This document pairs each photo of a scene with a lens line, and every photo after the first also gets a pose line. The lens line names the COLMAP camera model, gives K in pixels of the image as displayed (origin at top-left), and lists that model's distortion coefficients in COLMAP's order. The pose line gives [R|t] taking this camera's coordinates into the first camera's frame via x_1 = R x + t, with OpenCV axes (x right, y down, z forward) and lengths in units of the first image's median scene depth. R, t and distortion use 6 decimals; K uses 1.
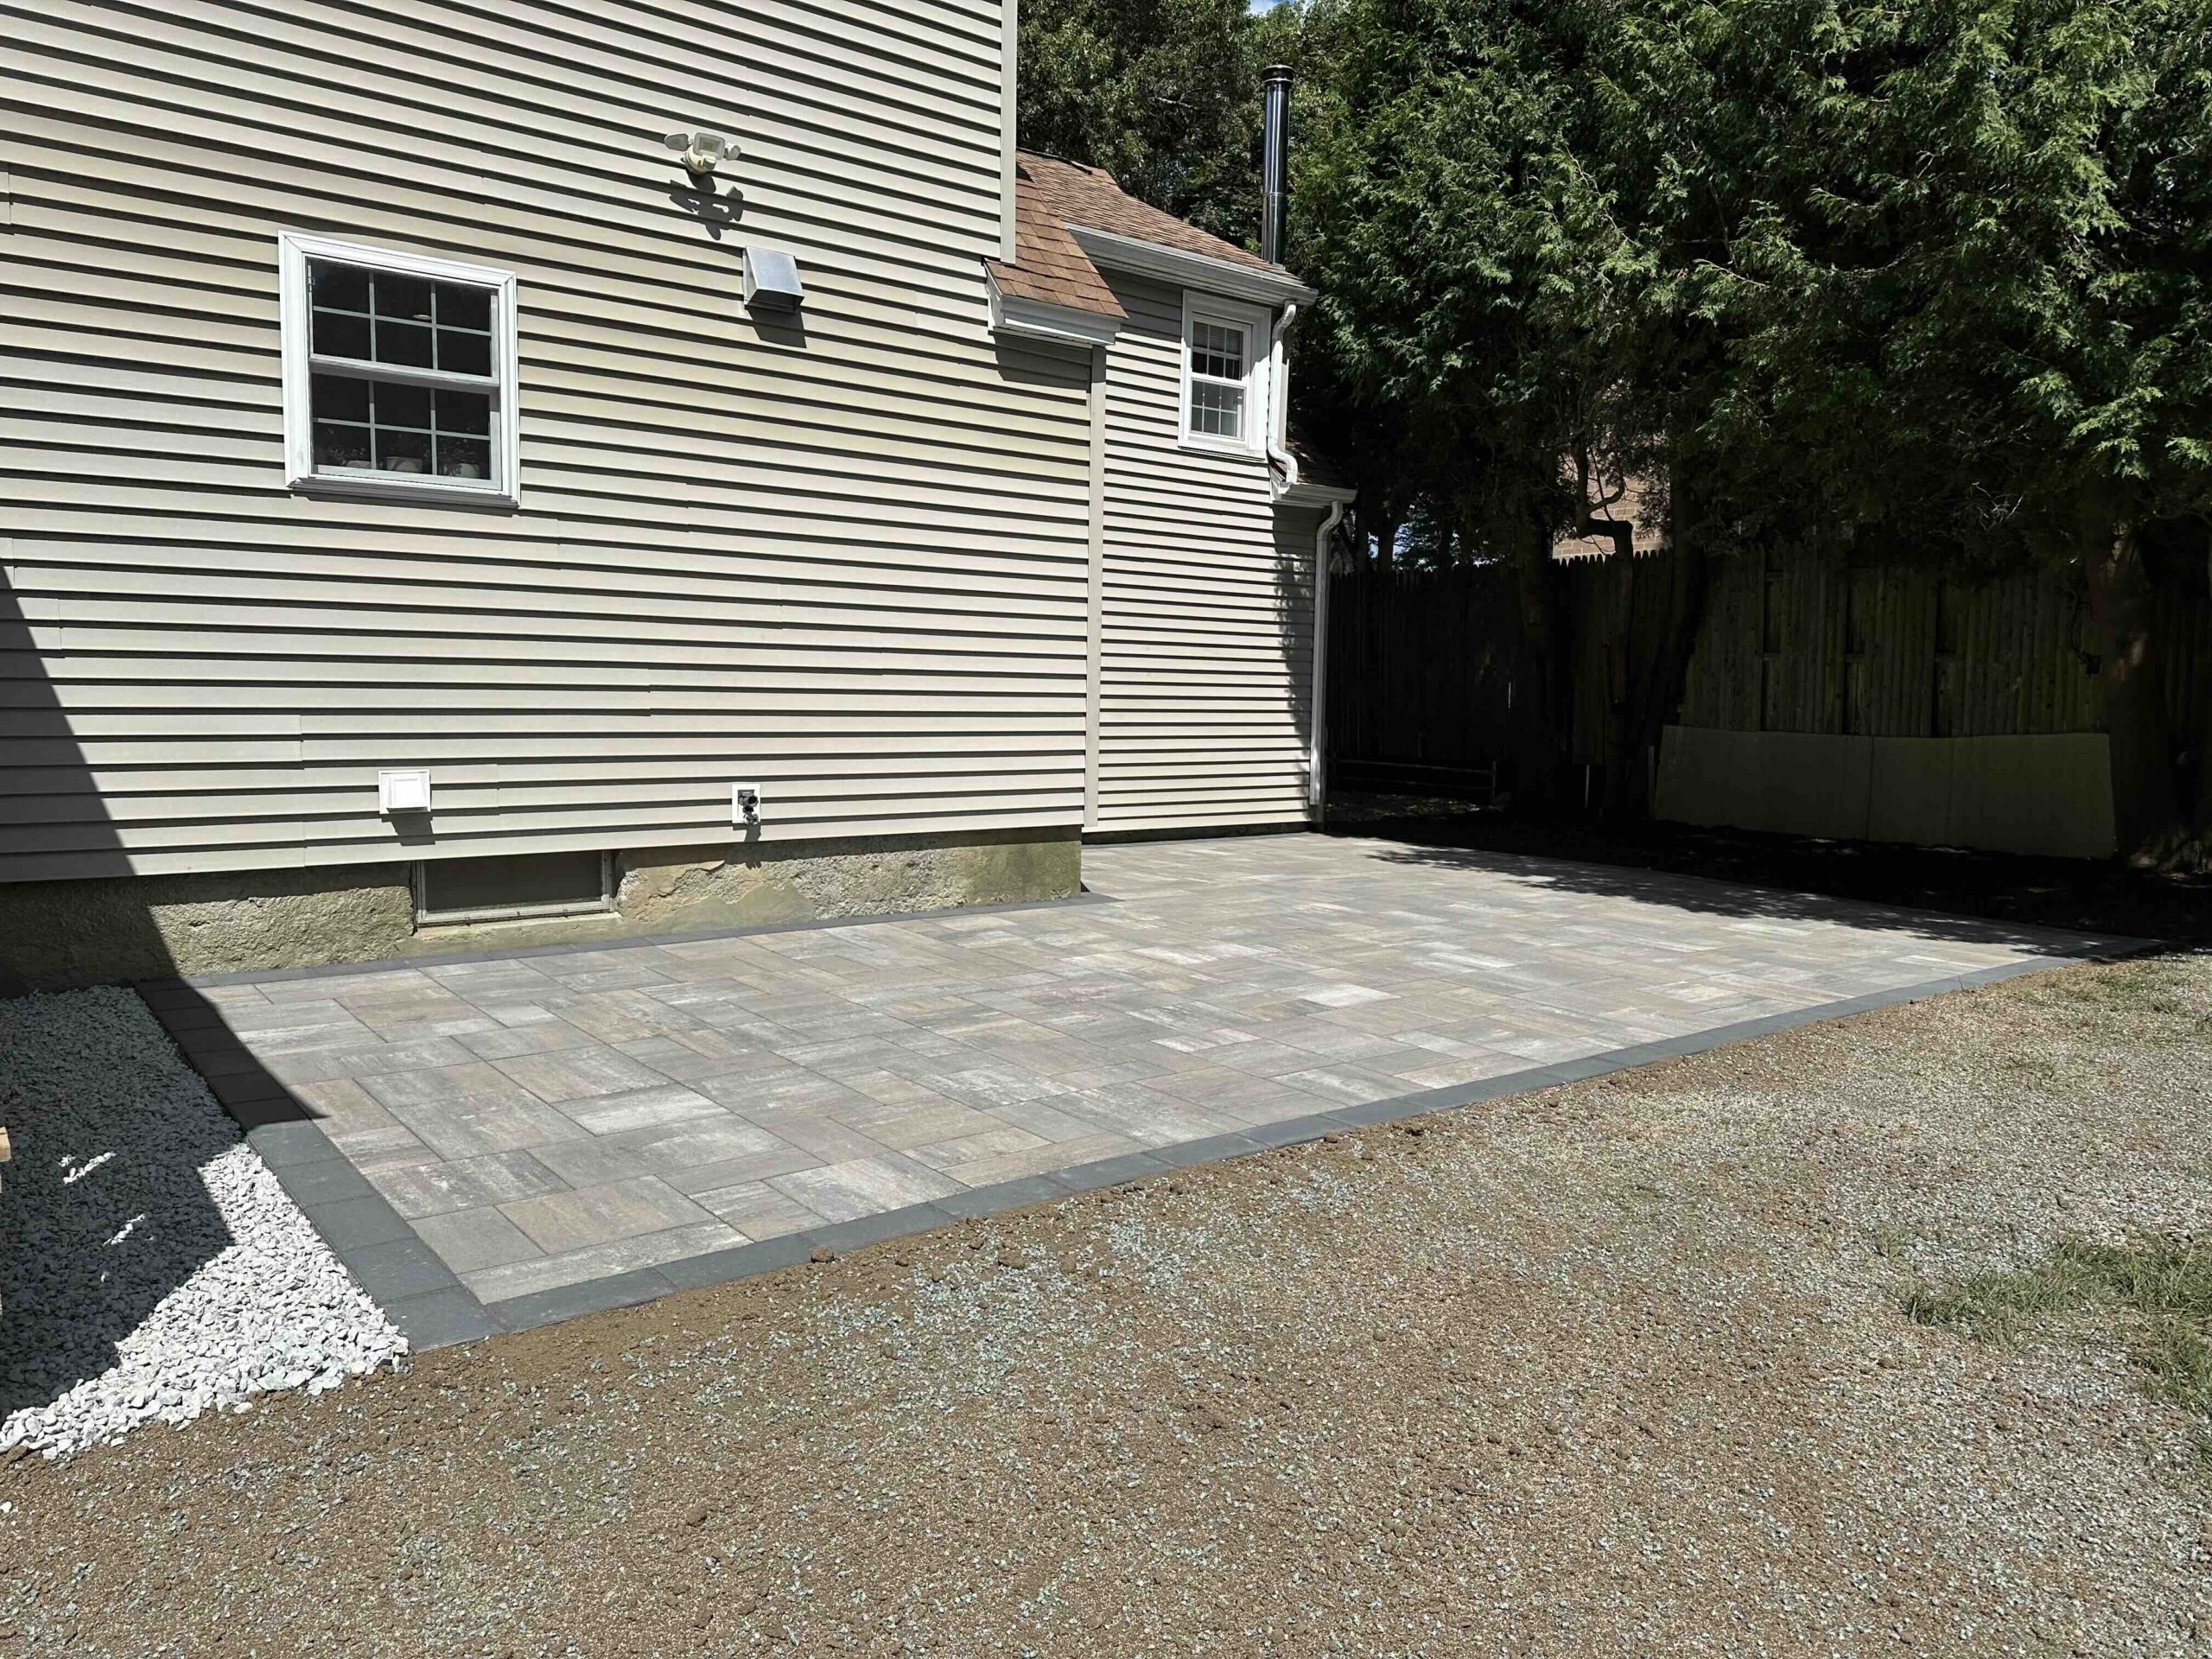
lens RADIAL K [[1558.2, 0, 1104.2], [0, 1558.2, 815.8], [0, 0, 1]] dist [0.055927, -0.072524]
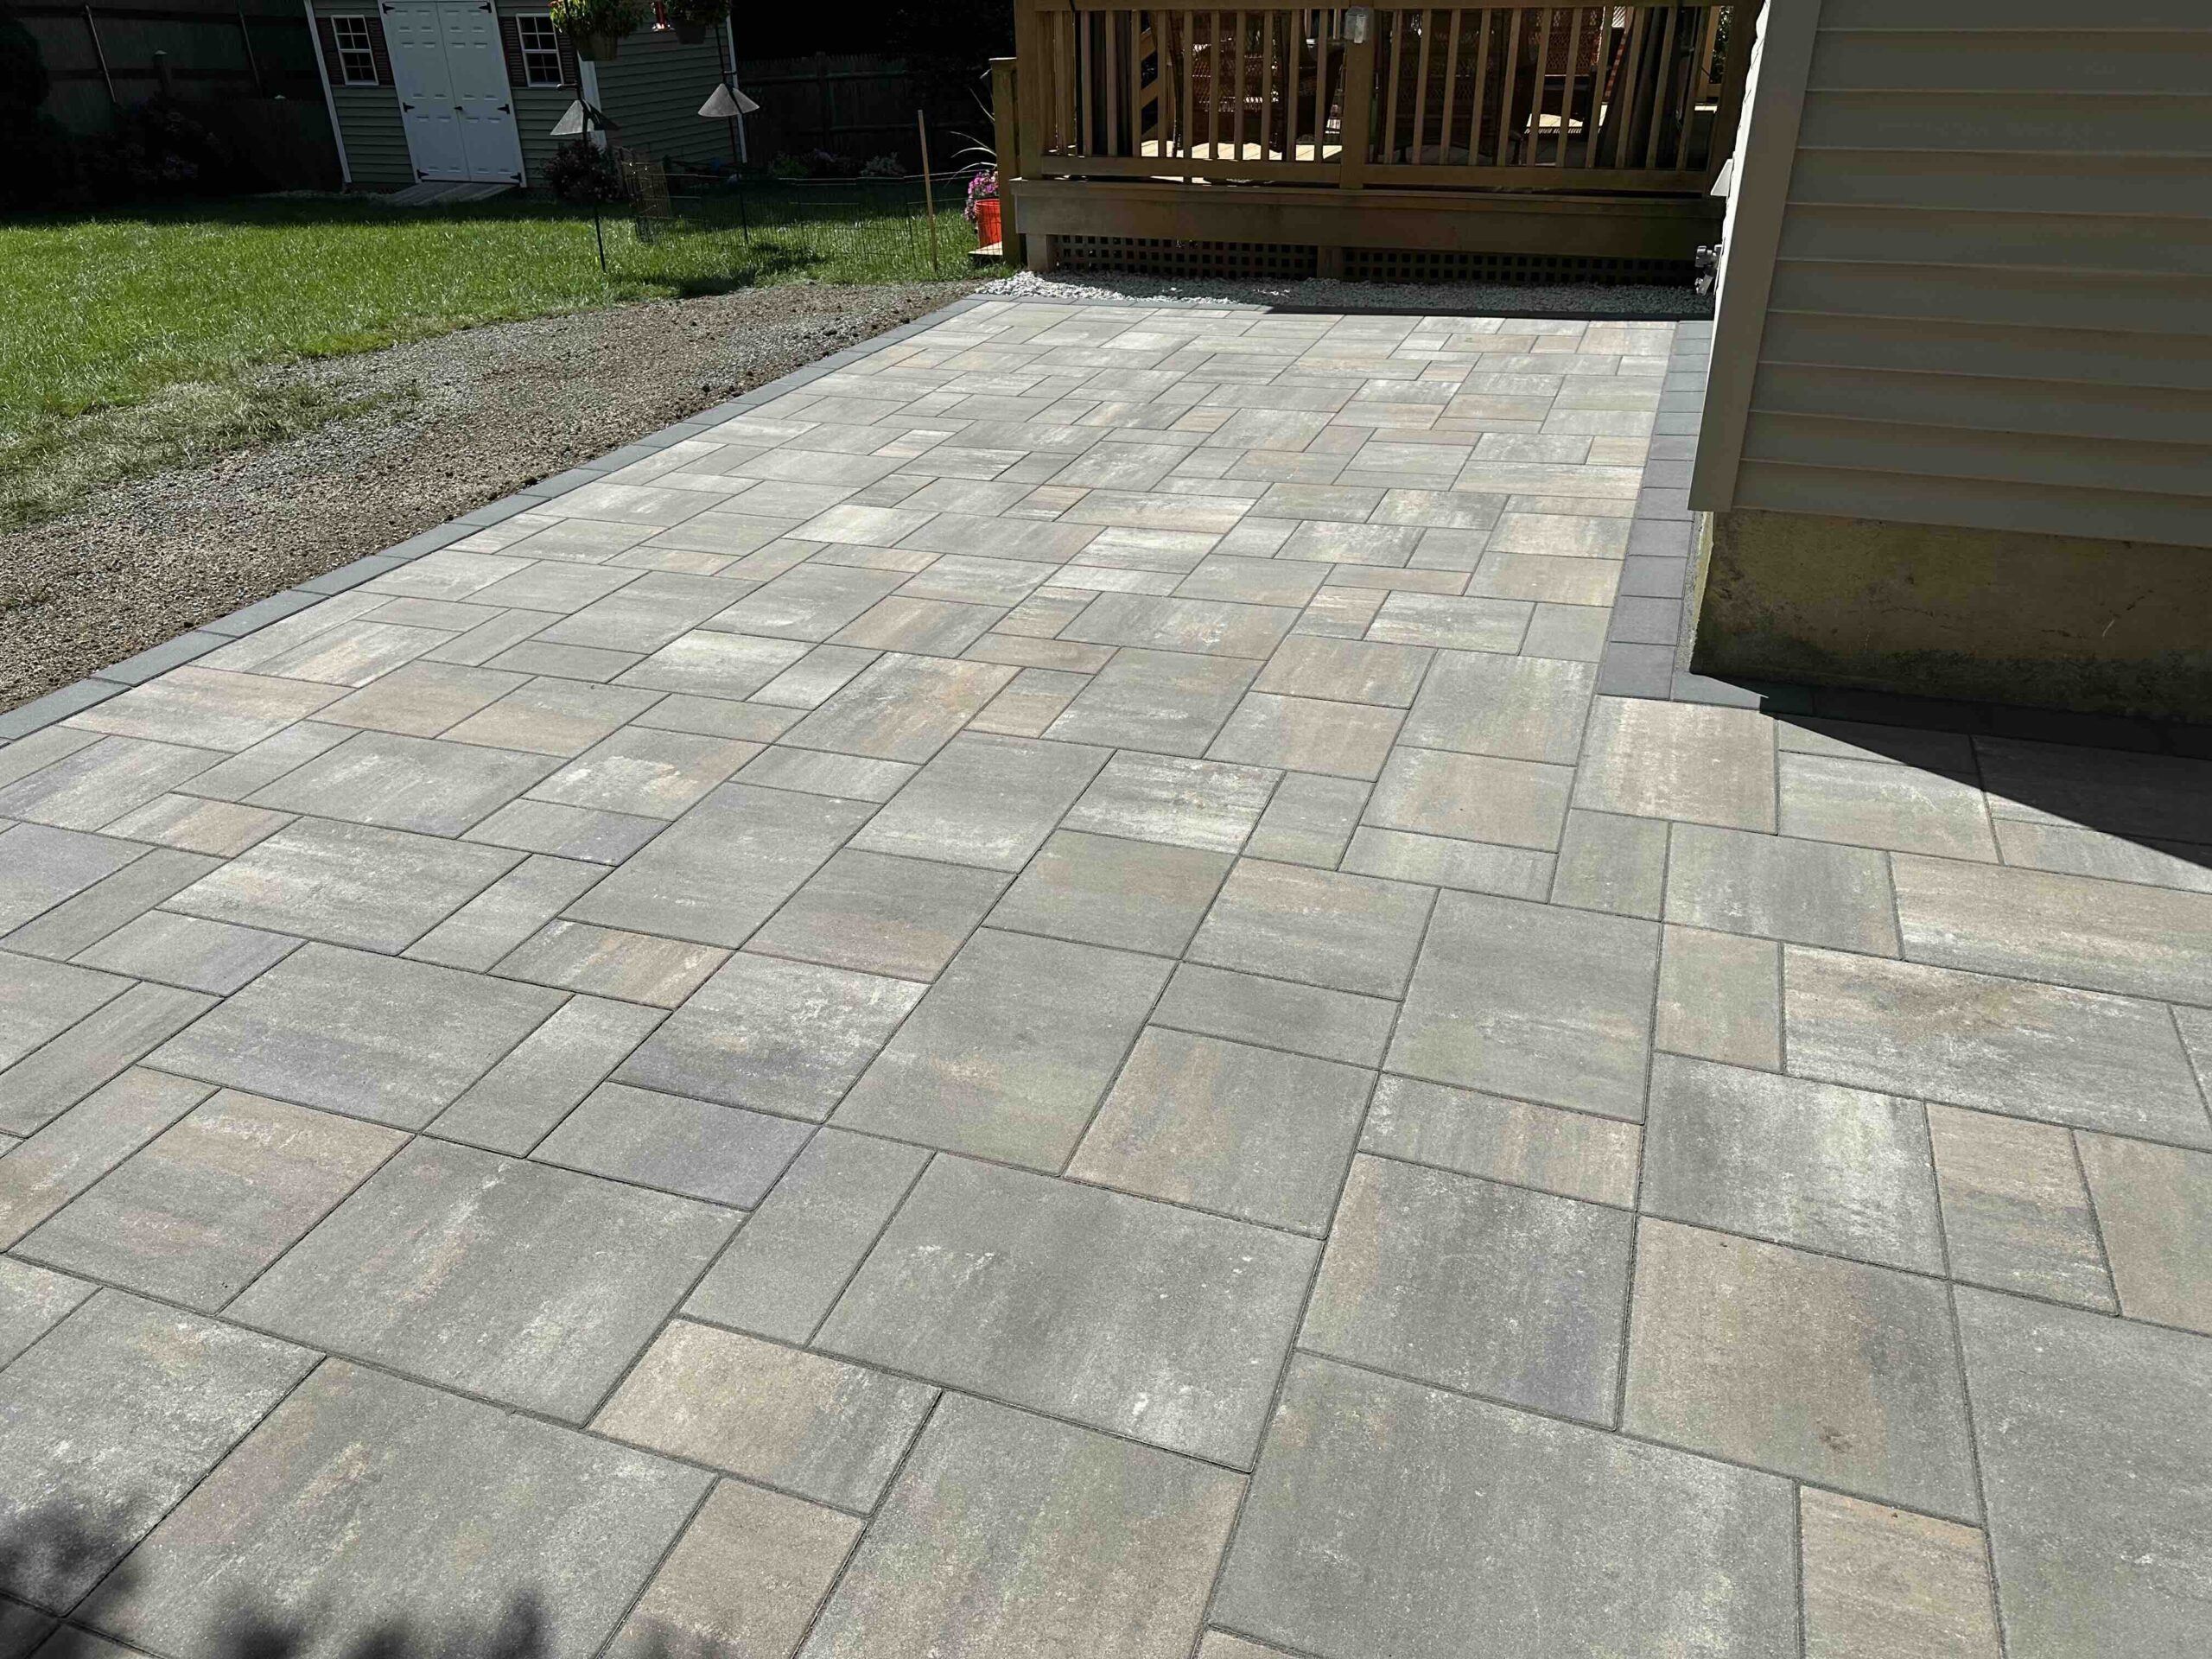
lens RADIAL K [[1558.2, 0, 1100.2], [0, 1558.2, 847.3], [0, 0, 1]] dist [0.055927, -0.072524]
pose [[-0.850924, 0.250545, -0.461688, 0.404925], [-0.046307, 0.839721, 0.541039, -0.163953], [0.523243, 0.481763, -0.702937, 1.520066]]
